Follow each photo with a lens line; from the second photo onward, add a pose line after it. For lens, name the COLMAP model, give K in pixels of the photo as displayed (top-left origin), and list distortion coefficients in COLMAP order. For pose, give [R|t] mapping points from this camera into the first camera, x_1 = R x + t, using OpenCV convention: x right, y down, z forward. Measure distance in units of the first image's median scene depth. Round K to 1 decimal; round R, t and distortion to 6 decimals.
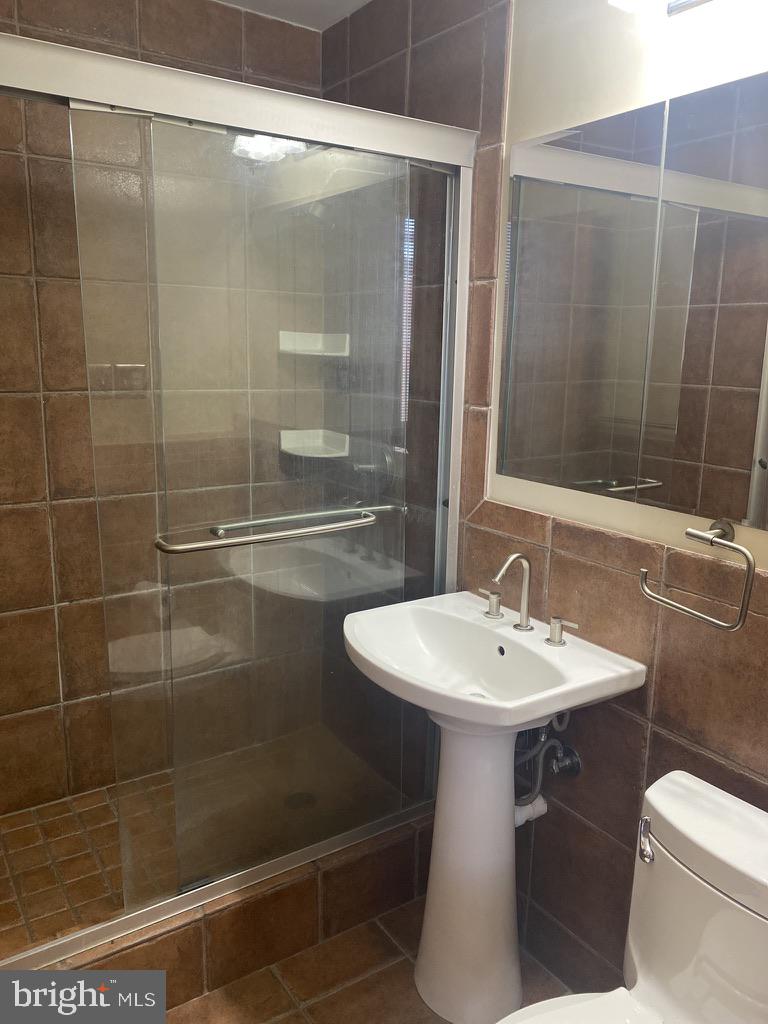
lens RADIAL K [[783.1, 0, 385.3], [0, 783.1, 481.9], [0, 0, 1]] dist [-0.001101, 0.002687]
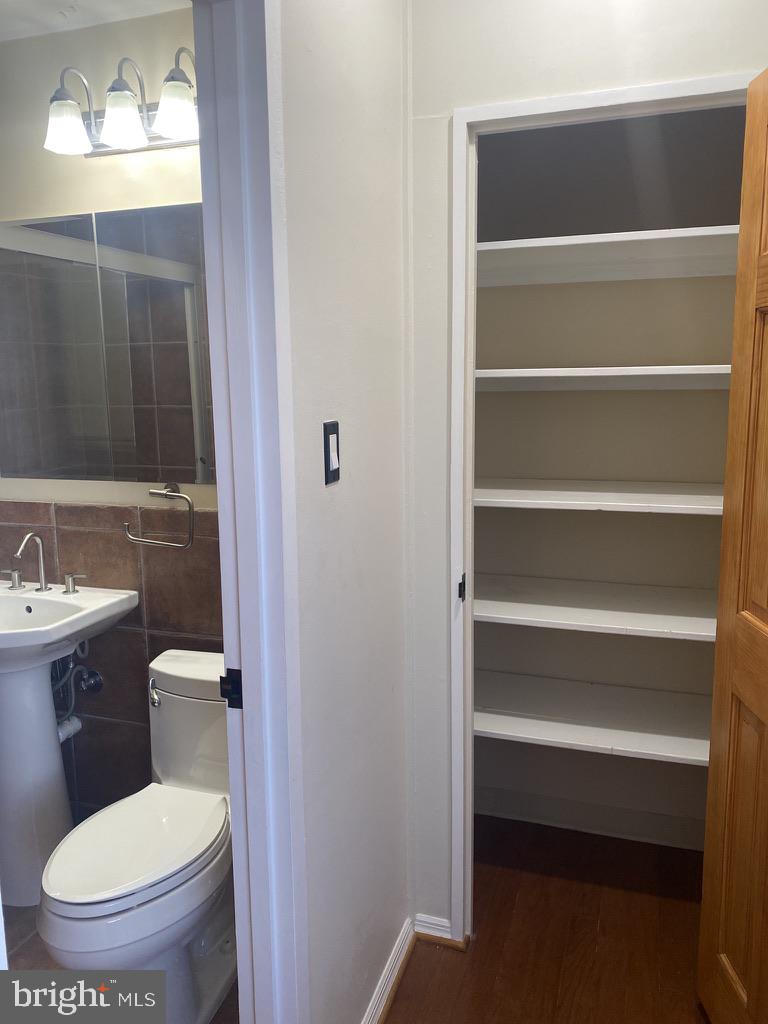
lens RADIAL K [[783.1, 0, 385.3], [0, 783.1, 481.9], [0, 0, 1]] dist [-0.001101, 0.002687]
pose [[0.783321, -0.122224, 0.609483, -0.160311], [0.145342, 0.989314, 0.011597, 0.077380], [-0.604388, 0.079499, 0.792714, -0.426450]]
